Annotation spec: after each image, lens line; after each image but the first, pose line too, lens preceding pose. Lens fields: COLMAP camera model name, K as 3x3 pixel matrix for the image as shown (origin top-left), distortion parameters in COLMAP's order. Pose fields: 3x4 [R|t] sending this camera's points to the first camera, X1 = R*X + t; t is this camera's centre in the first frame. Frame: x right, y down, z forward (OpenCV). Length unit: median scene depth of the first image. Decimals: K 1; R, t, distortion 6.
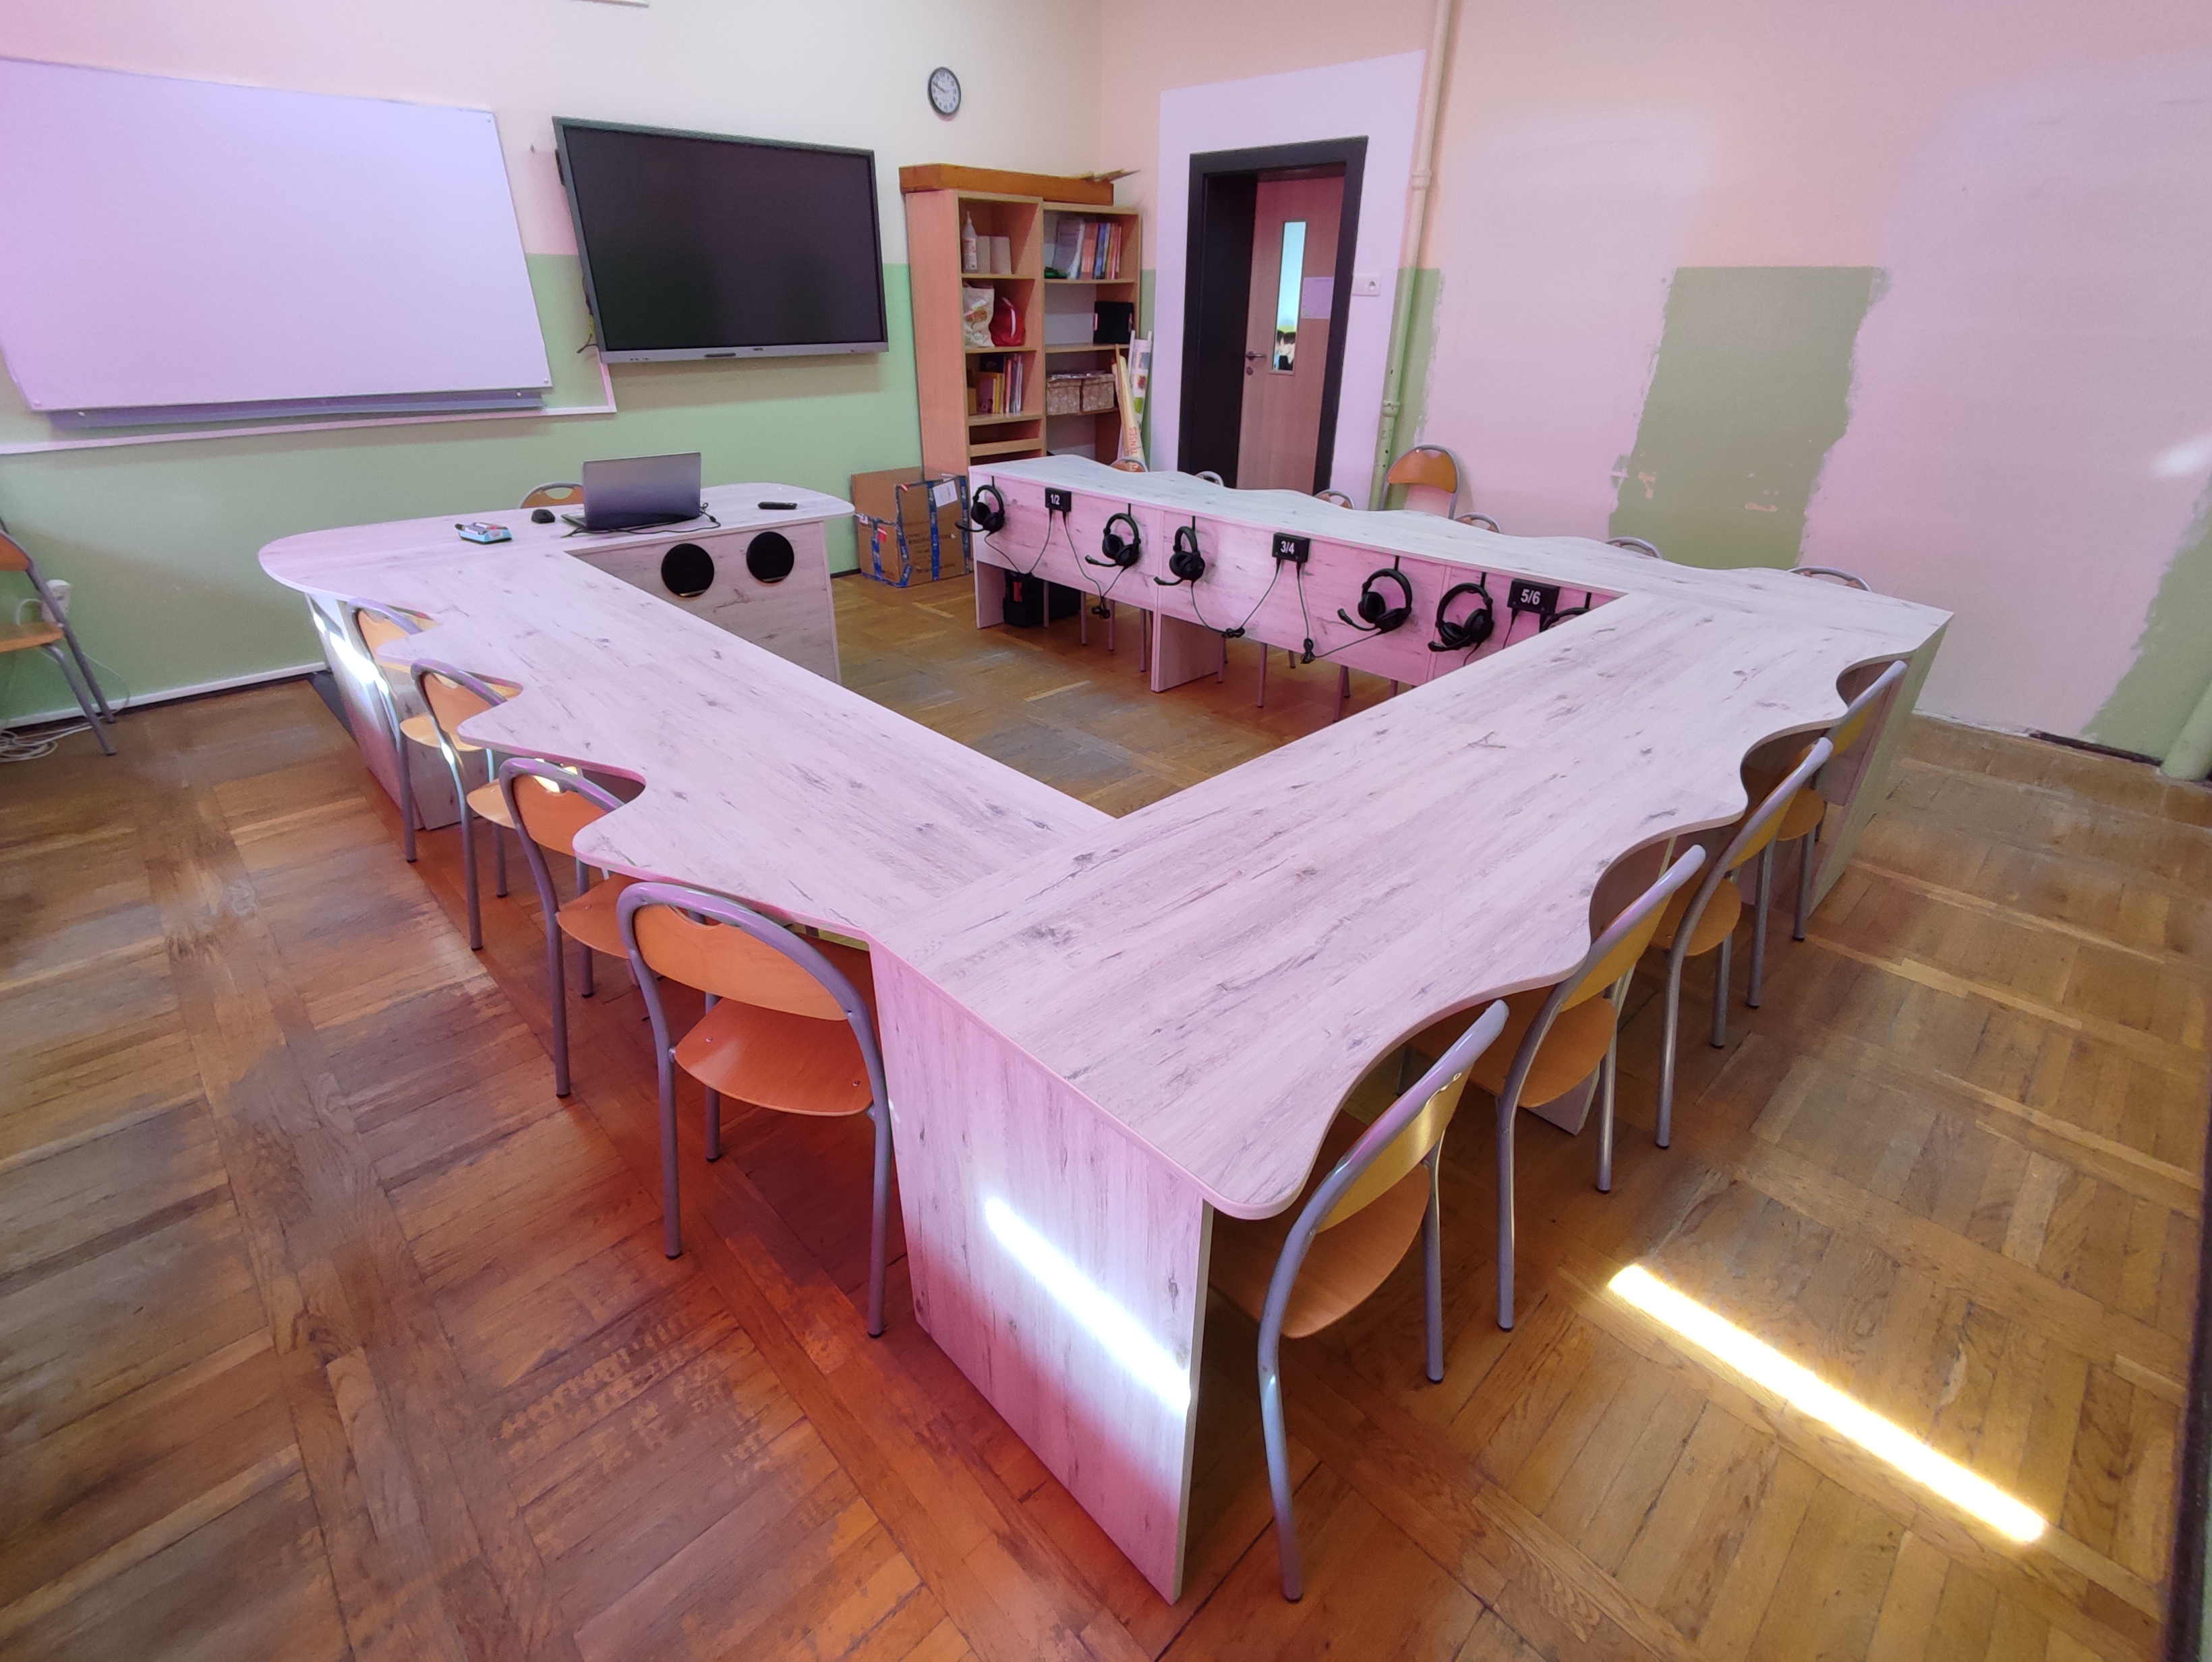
lens RADIAL K [[1018.8, 0, 1106.0], [0, 1018.8, 831.0], [0, 0, 1]] dist [-0.001999, -0.001329]
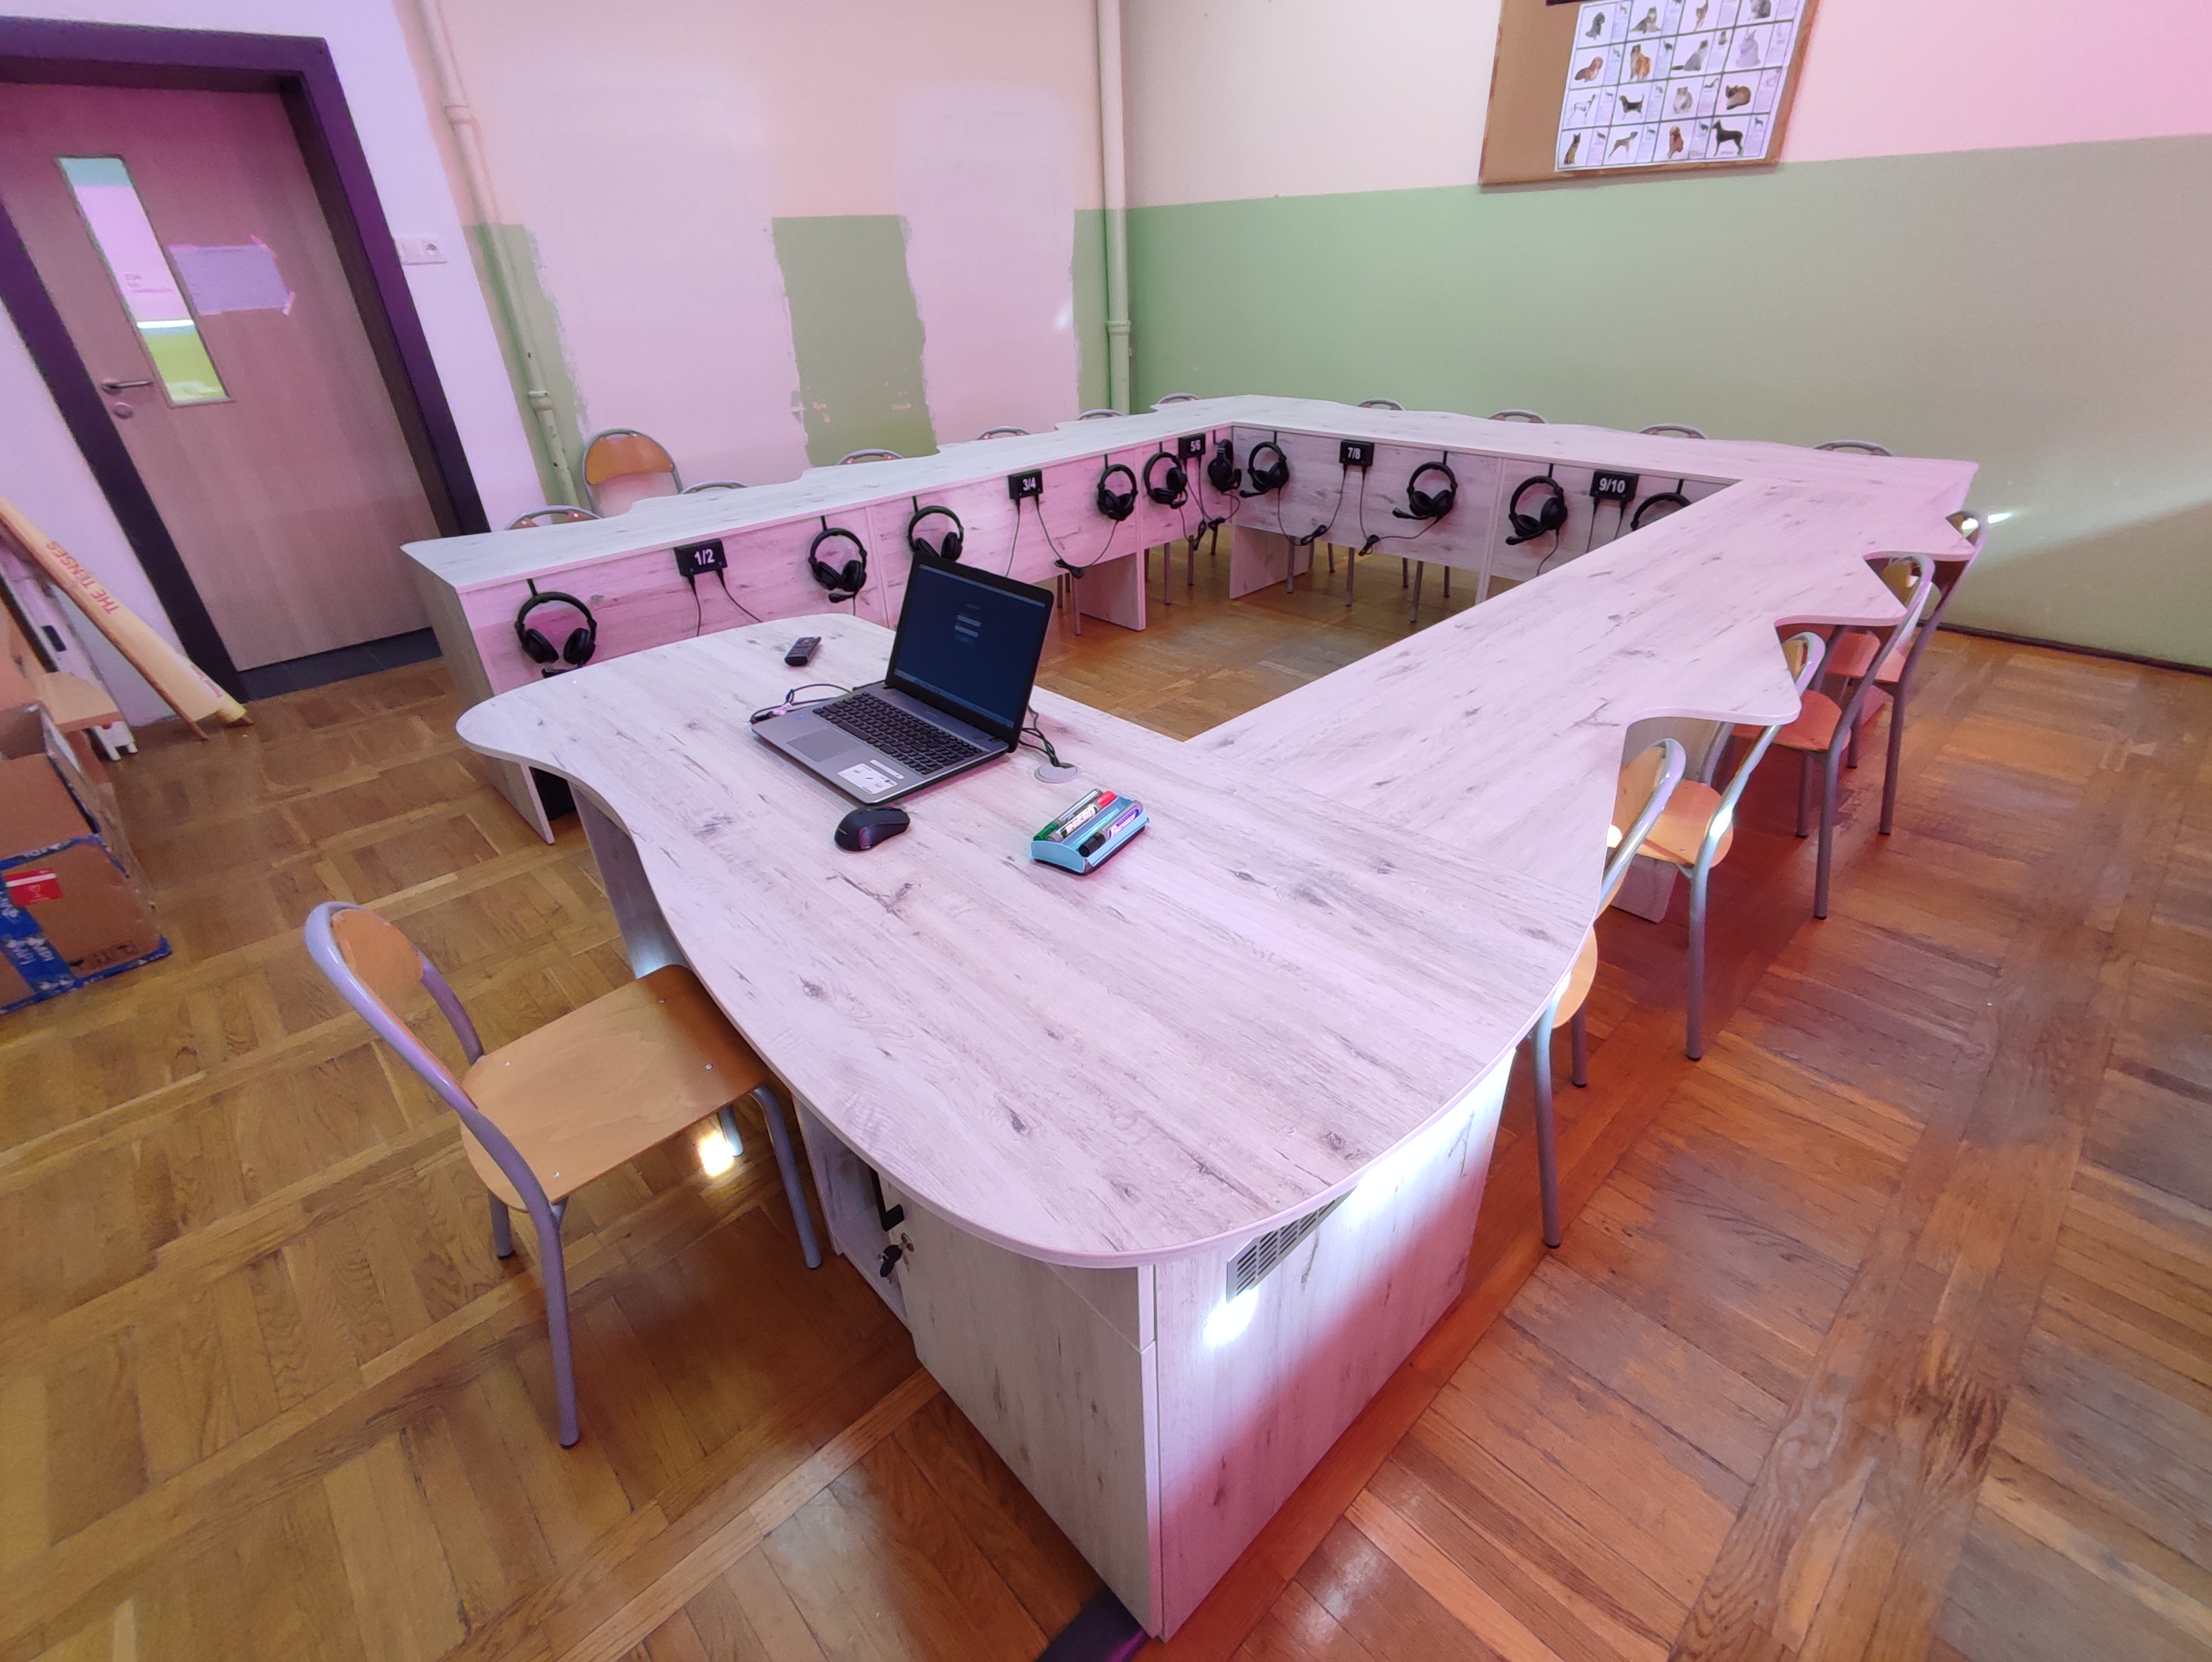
lens RADIAL K [[1018.8, 0, 1106.0], [0, 1018.8, 831.0], [0, 0, 1]] dist [-0.001999, -0.001329]
pose [[0.007332, -0.513420, 0.858106, -1.219817], [0.504883, 0.742621, 0.440009, -0.596016], [-0.863157, 0.430017, 0.264662, 1.122419]]
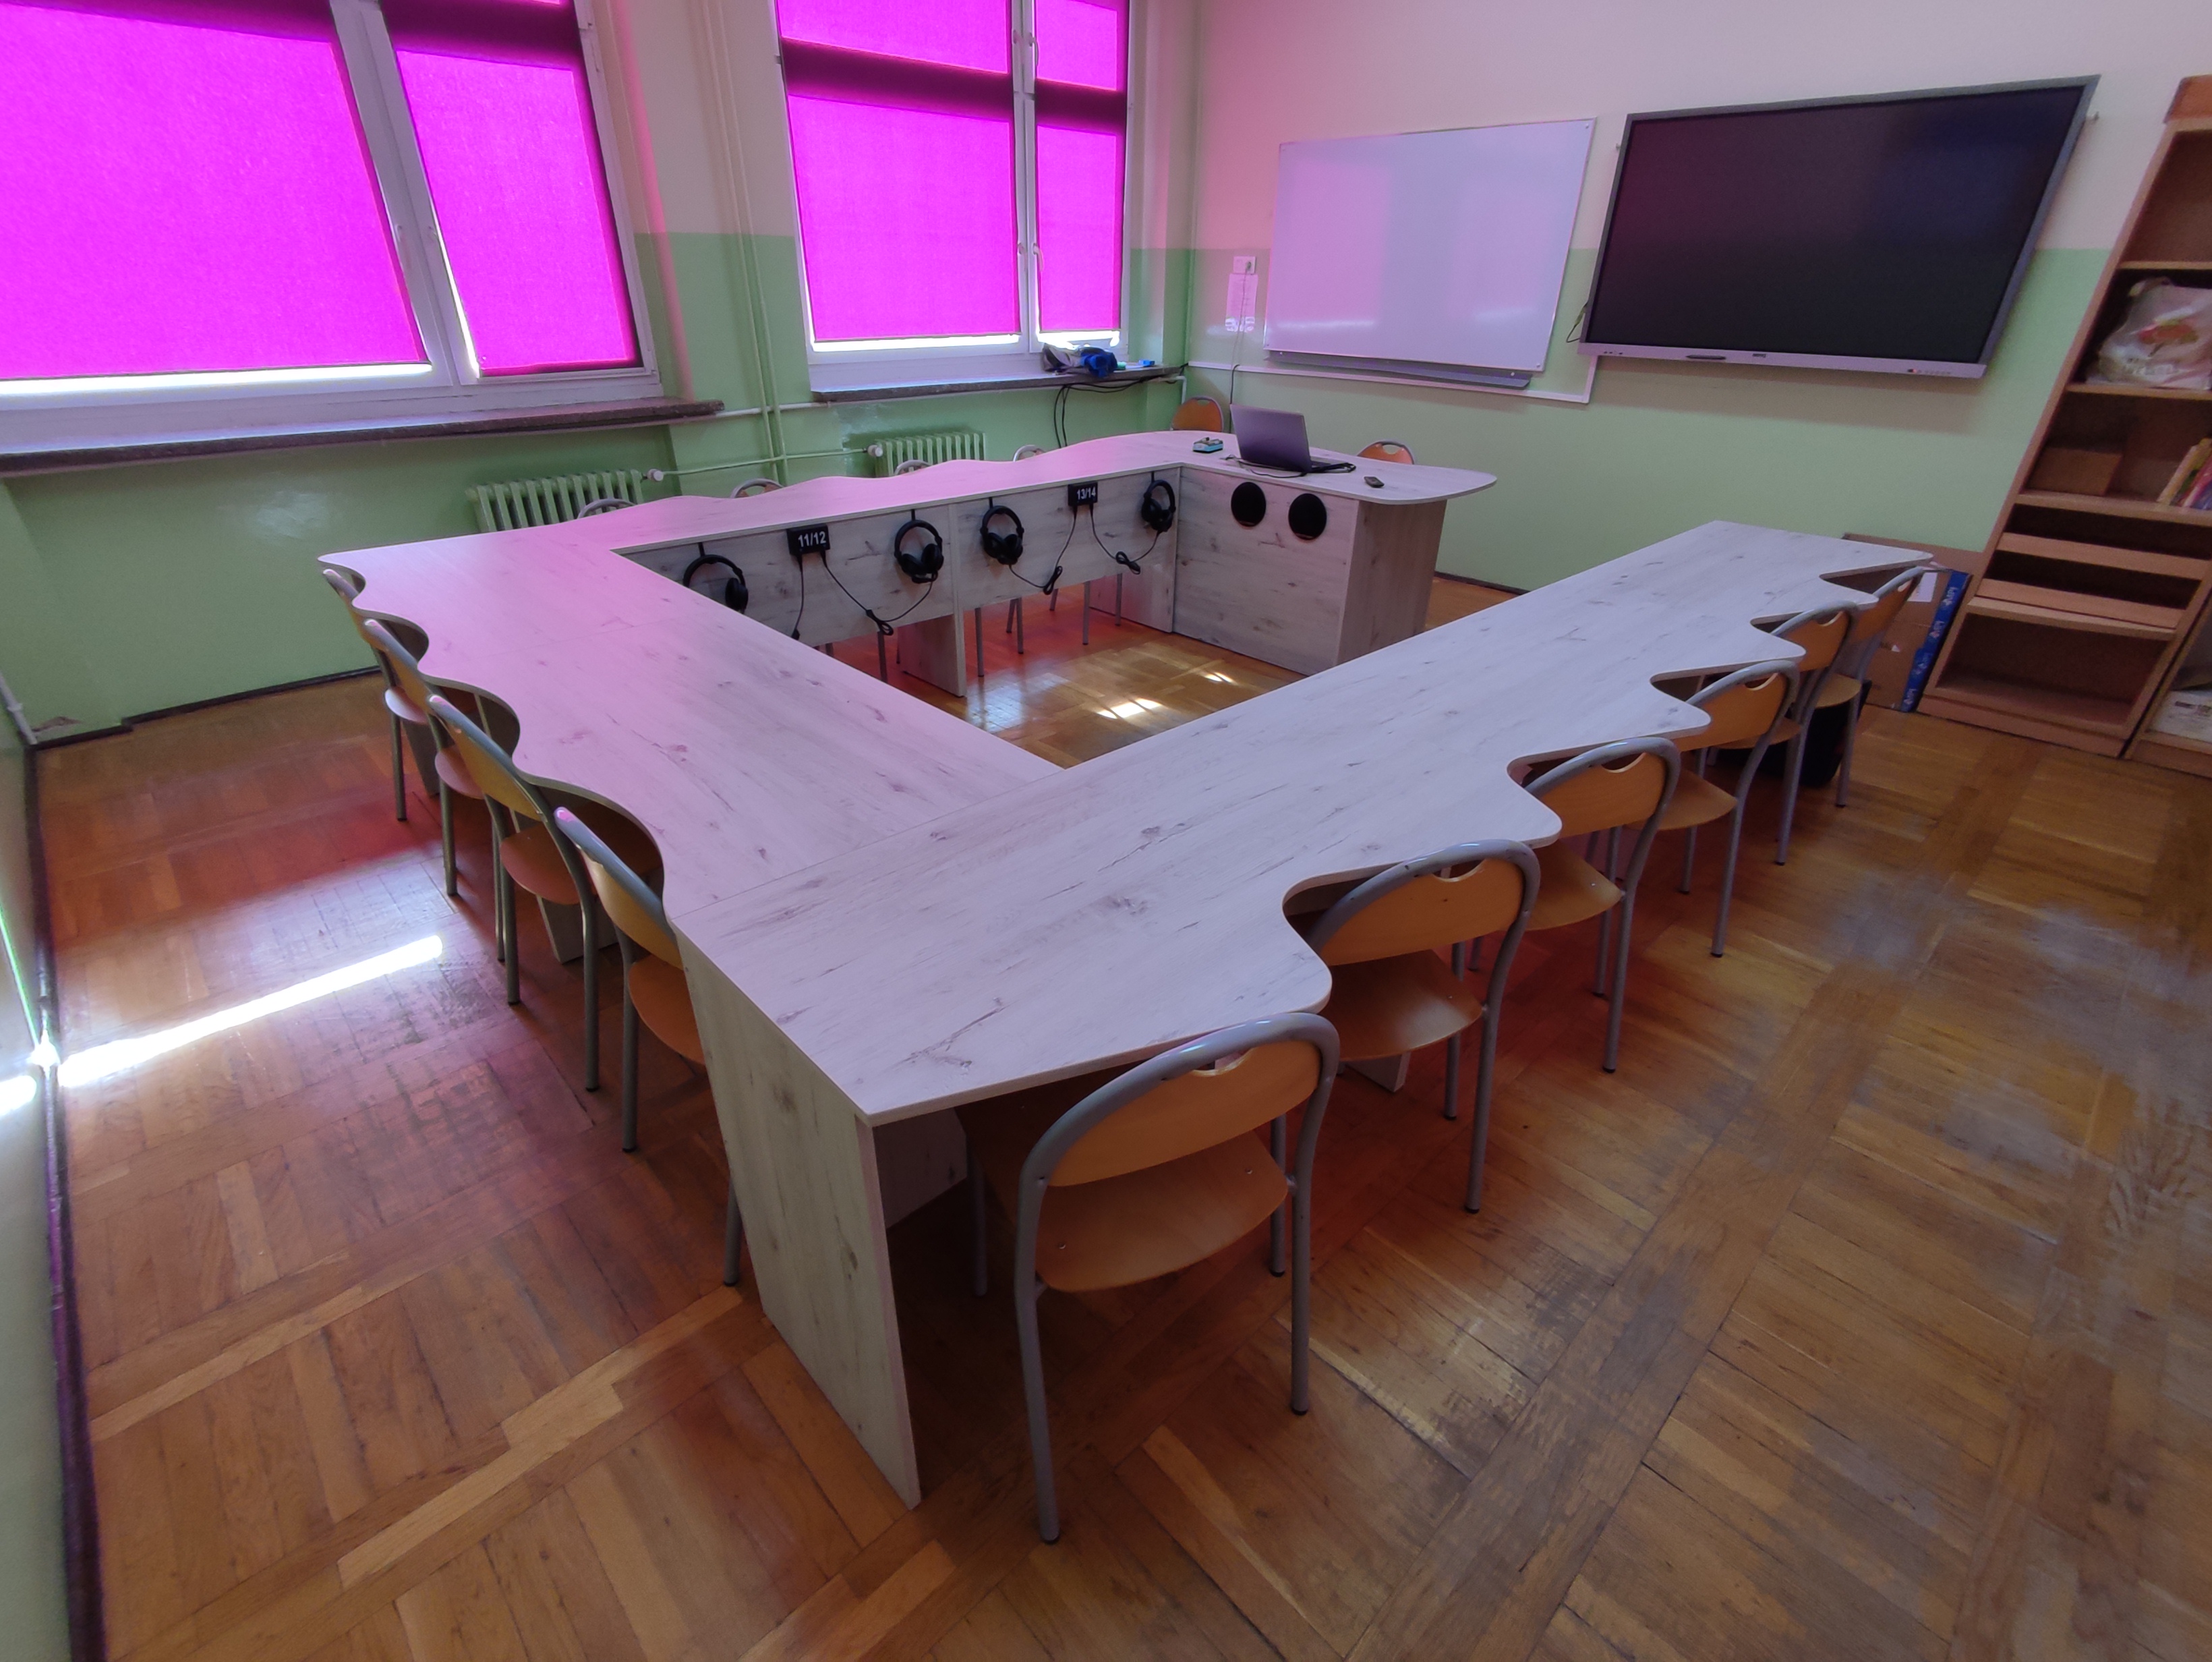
lens RADIAL K [[1013.5, 0, 1096.9], [0, 1013.5, 833.8], [0, 0, 1]] dist [-0.002614, -0.000854]
pose [[-0.008231, 0.477849, -0.878404, 1.154129], [-0.481017, 0.768233, 0.422423, -0.507832], [0.876673, 0.426004, 0.223530, 0.983260]]
